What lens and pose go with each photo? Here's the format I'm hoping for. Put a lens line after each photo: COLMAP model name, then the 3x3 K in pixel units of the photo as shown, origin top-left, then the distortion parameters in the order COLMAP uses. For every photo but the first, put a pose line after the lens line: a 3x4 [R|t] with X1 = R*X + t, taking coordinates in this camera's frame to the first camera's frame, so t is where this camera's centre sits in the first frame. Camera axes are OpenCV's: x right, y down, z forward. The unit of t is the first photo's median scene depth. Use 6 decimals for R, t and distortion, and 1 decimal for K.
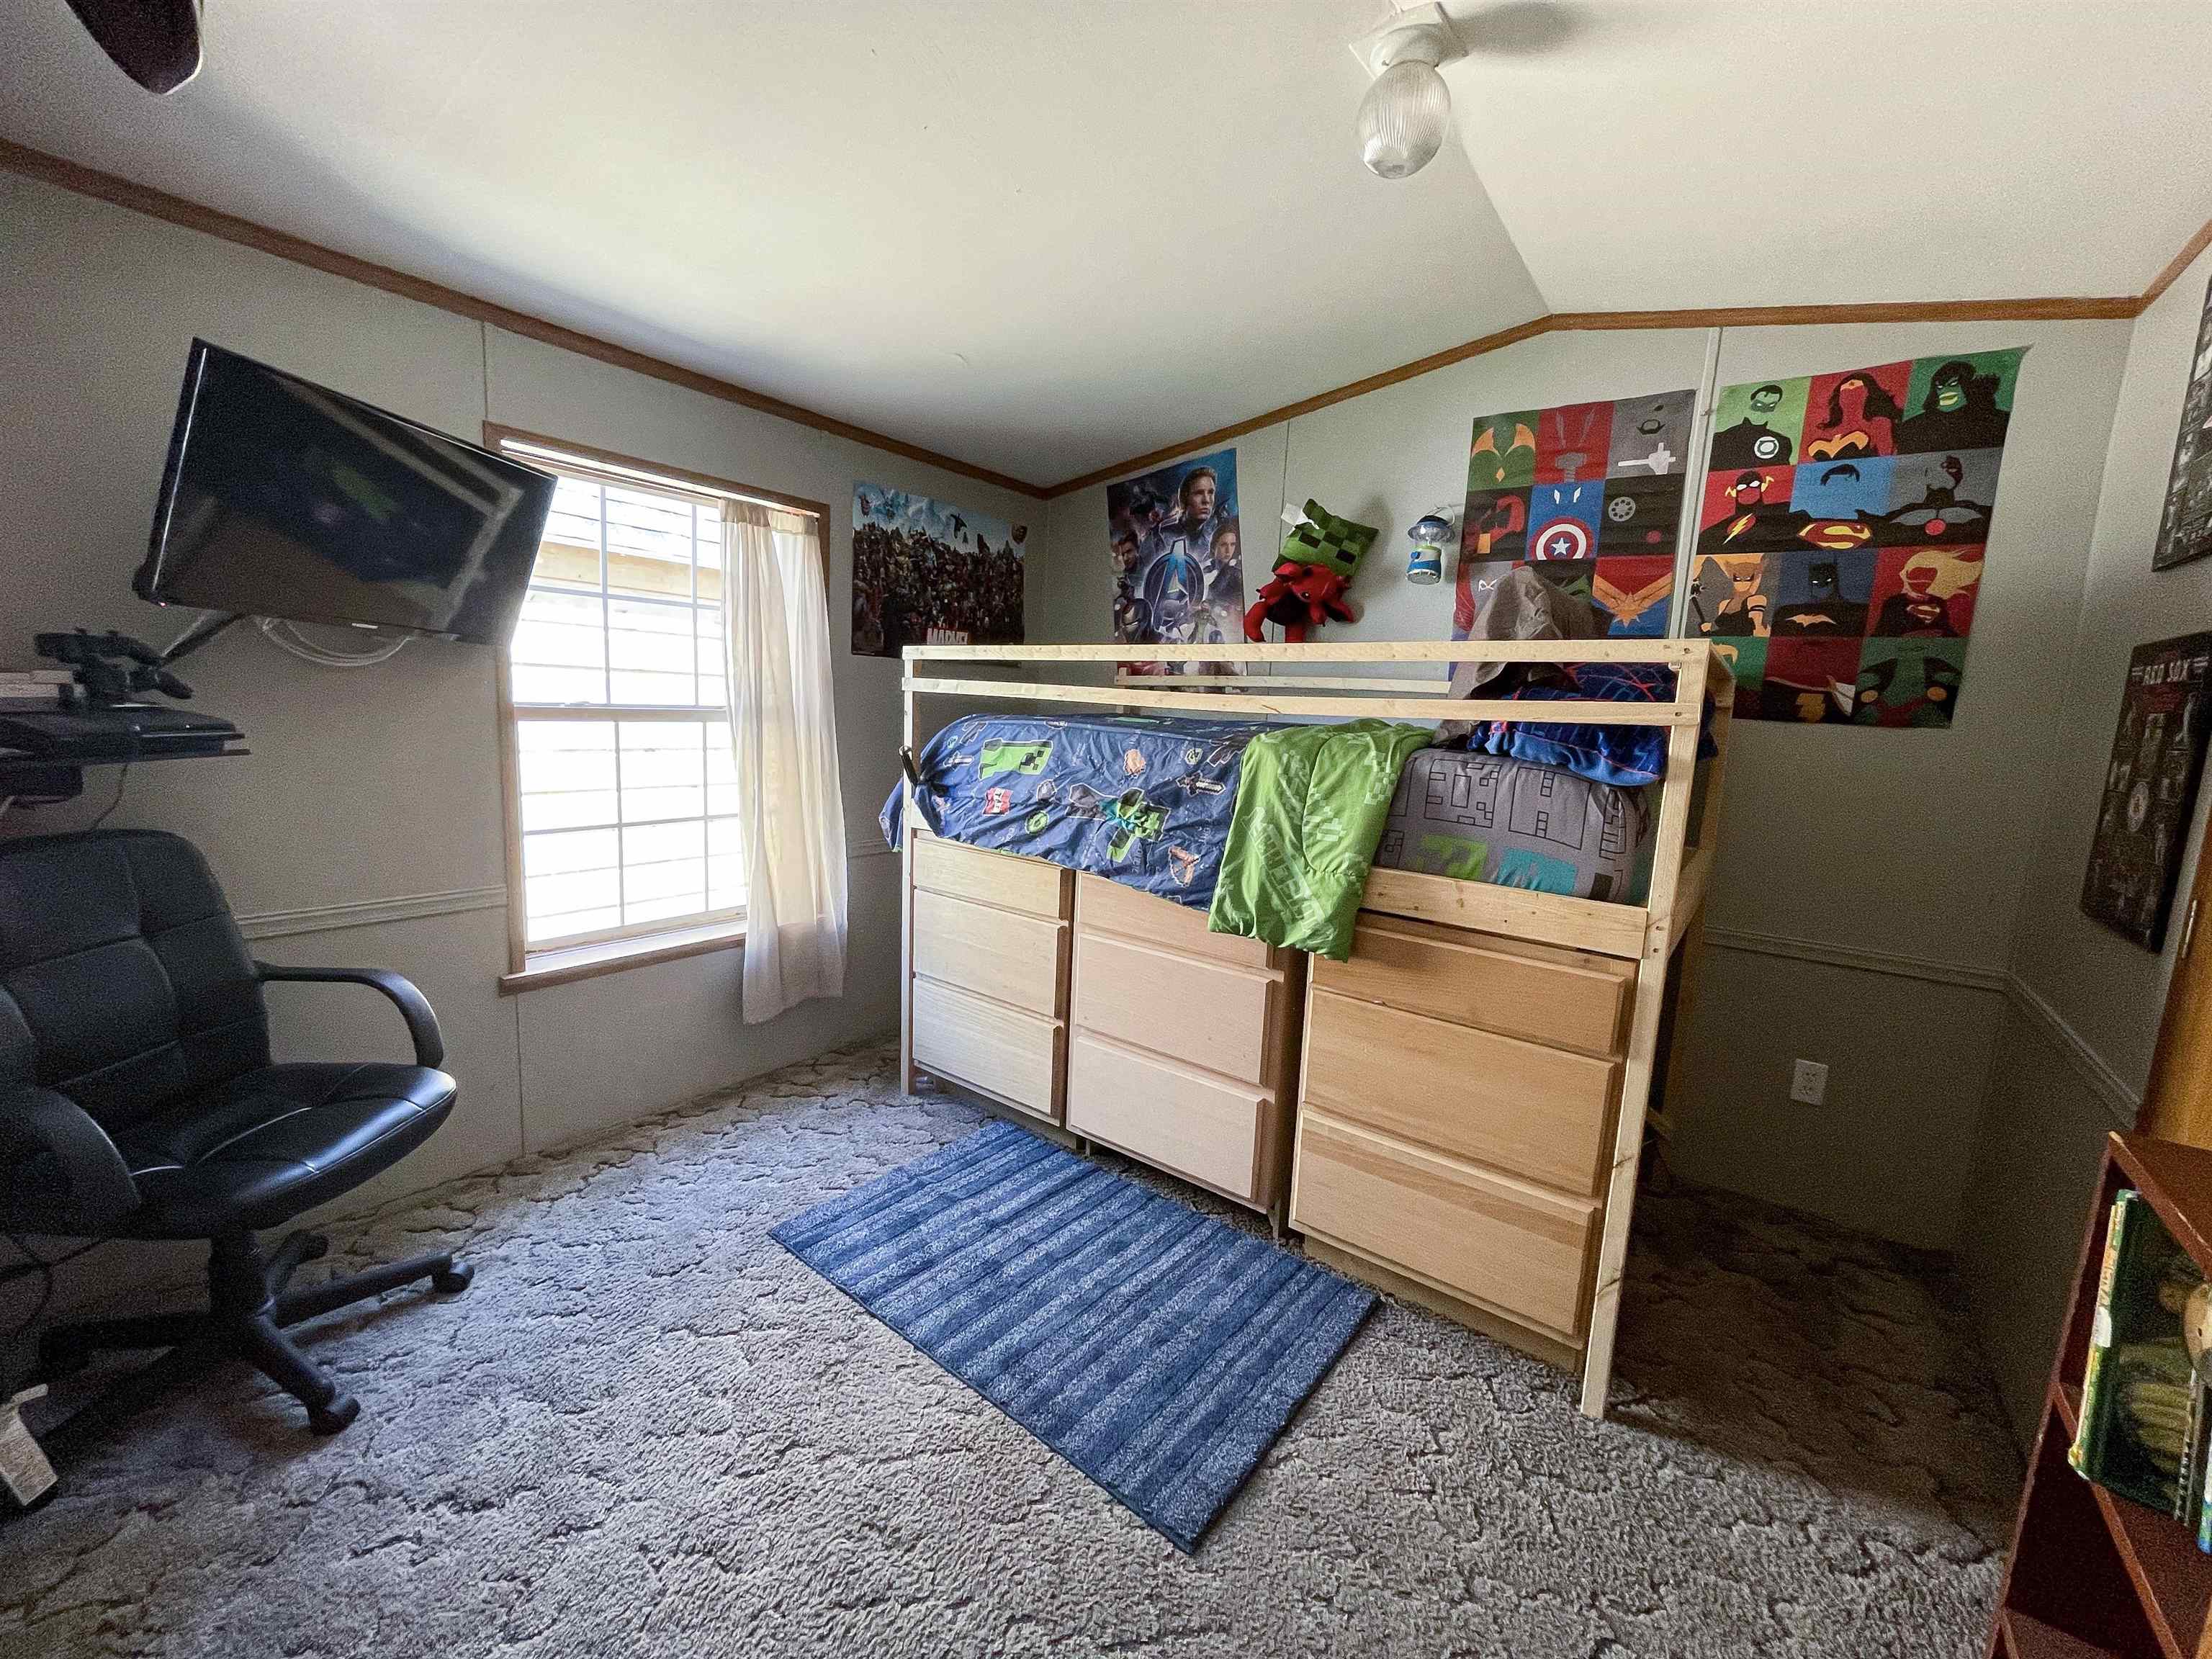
lens RADIAL K [[890.0, 0, 1106.0], [0, 890.0, 829.5], [0, 0, 1]] dist [0.006639, 0.000133]
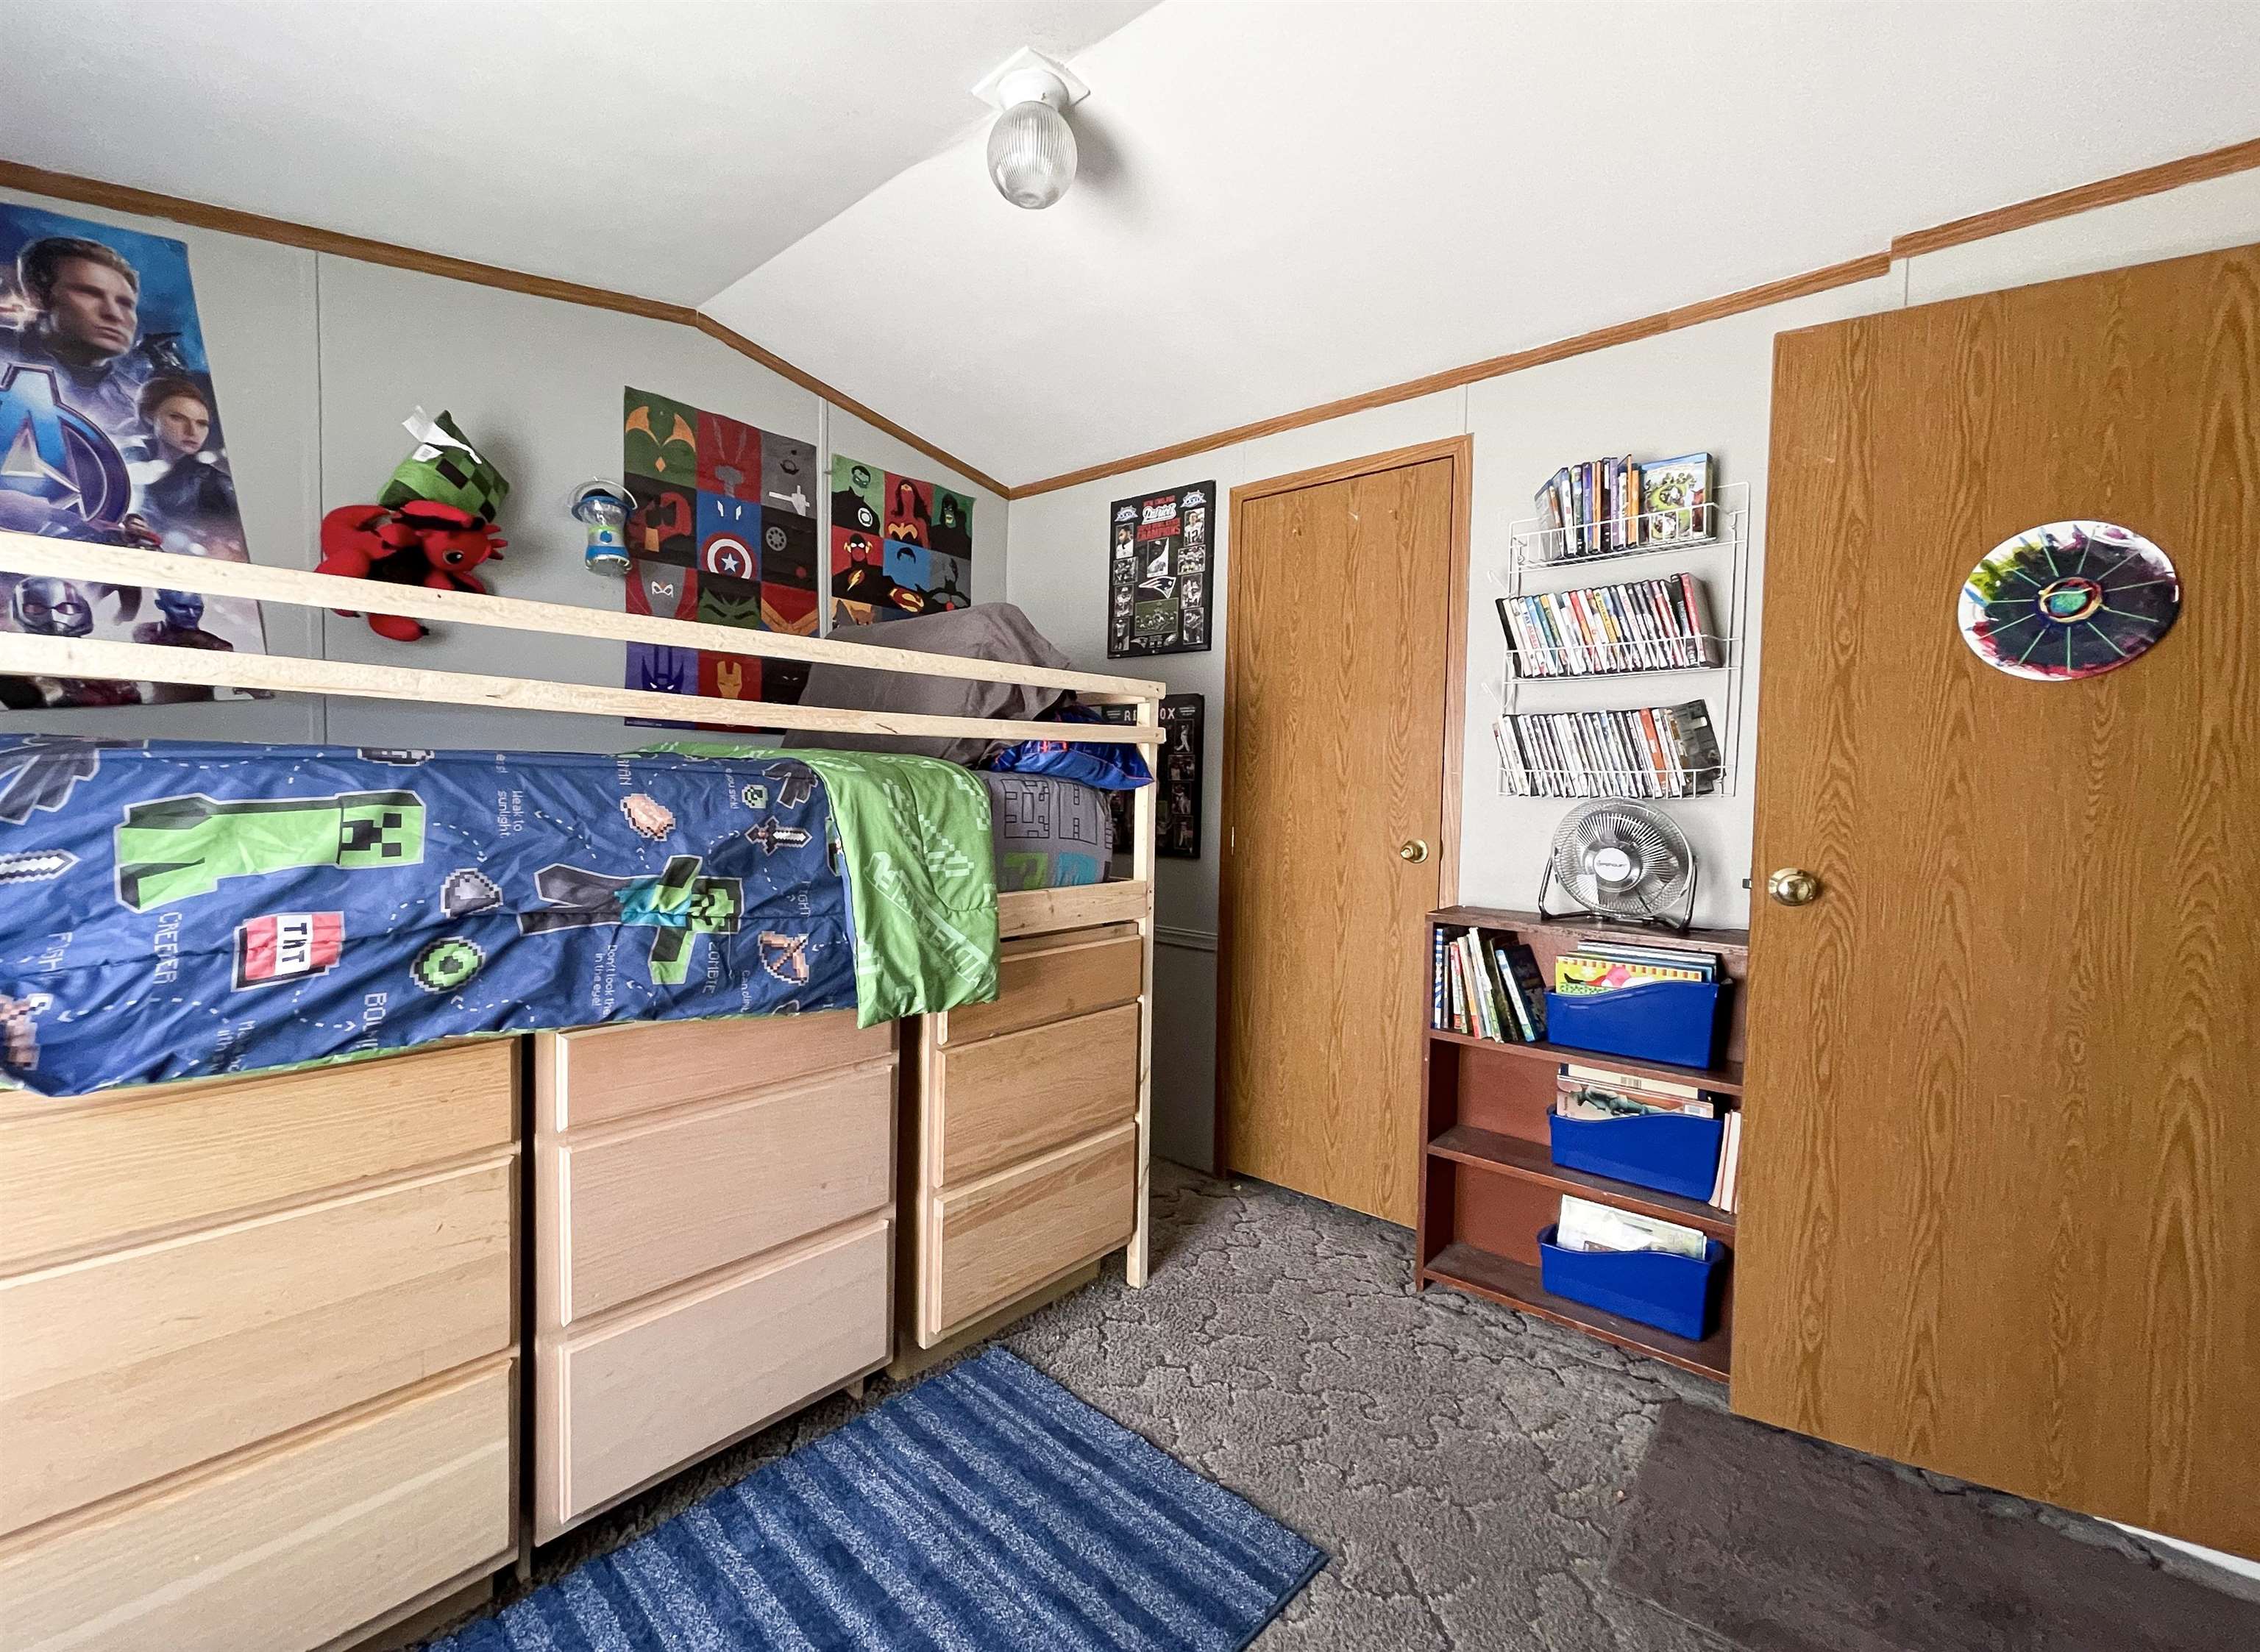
lens RADIAL K [[956.0, 0, 1076.3], [0, 956.0, 827.7], [0, 0, 1]] dist [-0.002562, 0.000047]
pose [[0.103959, -0.092363, 0.990284, -0.551132], [0.133425, 0.987974, 0.078140, -0.076482], [-0.985591, 0.124005, 0.115032, 0.625332]]
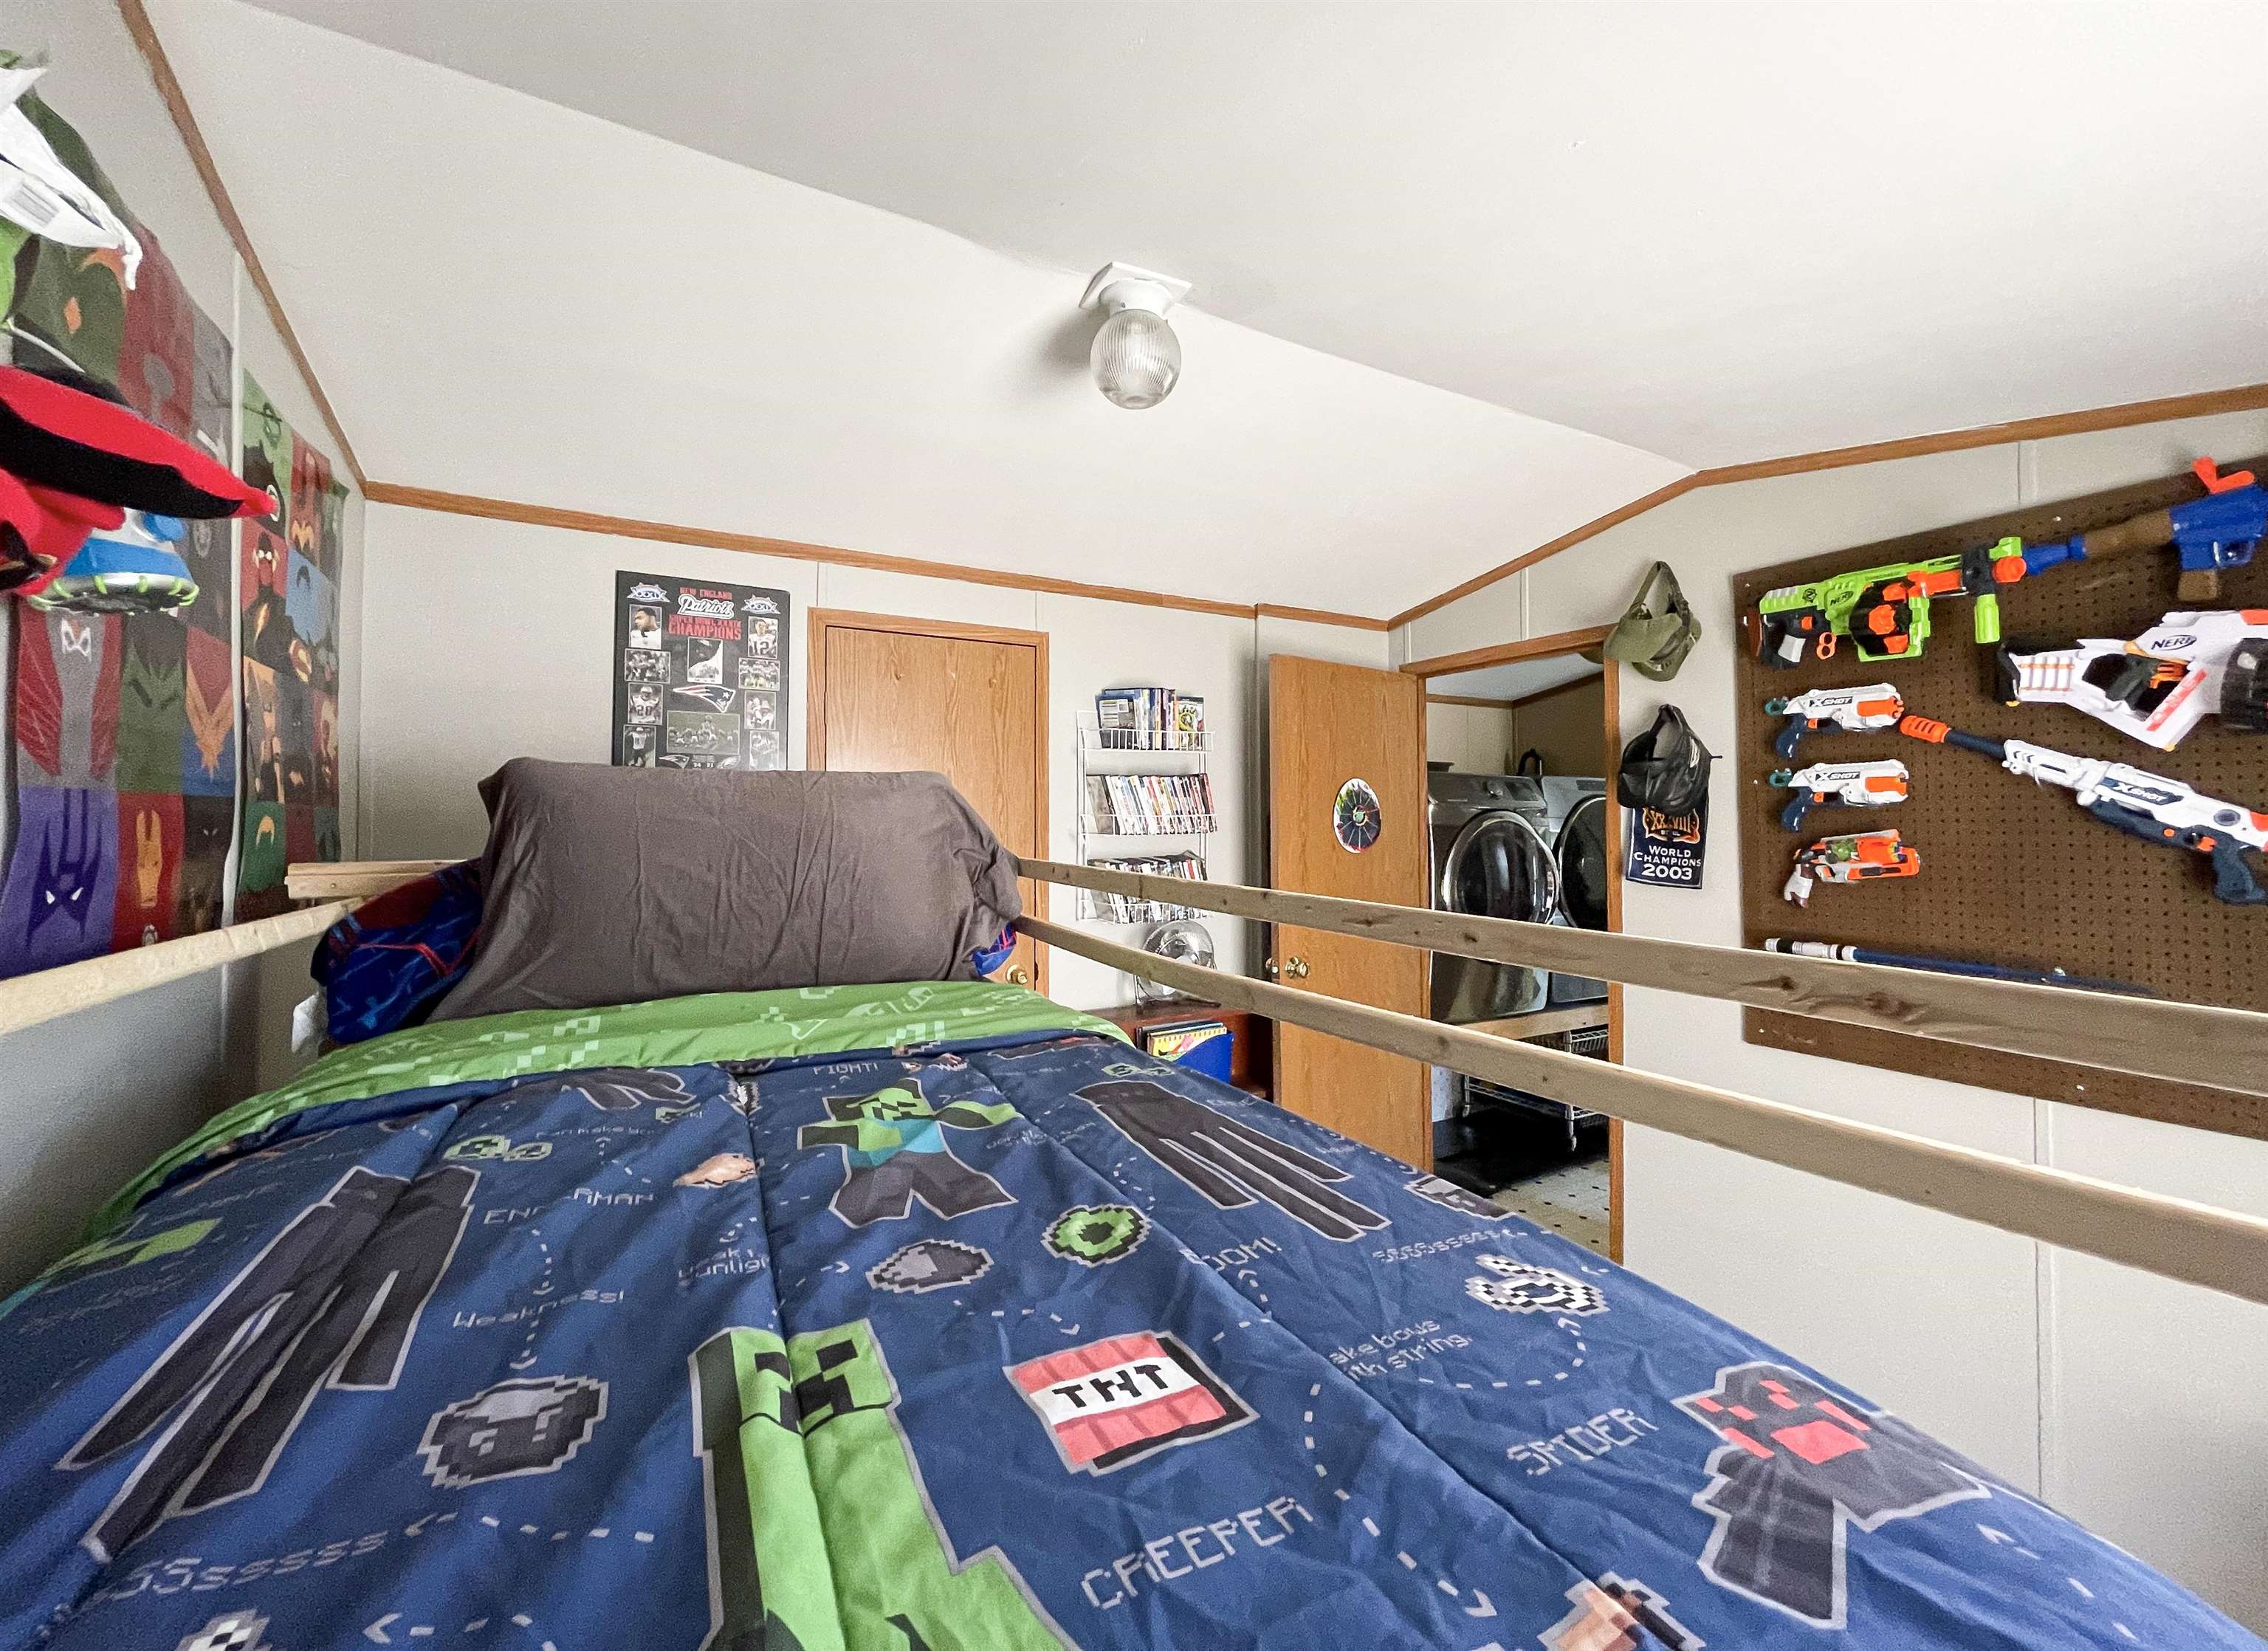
lens RADIAL K [[911.9, 0, 1161.9], [0, 911.9, 794.4], [0, 0, 1]] dist [-0.000241, 0.000030]
pose [[-0.909406, -0.037351, 0.414229, -0.105201], [0.016517, 0.991930, 0.125705, -0.293681], [-0.415582, 0.121159, -0.901450, 1.335151]]
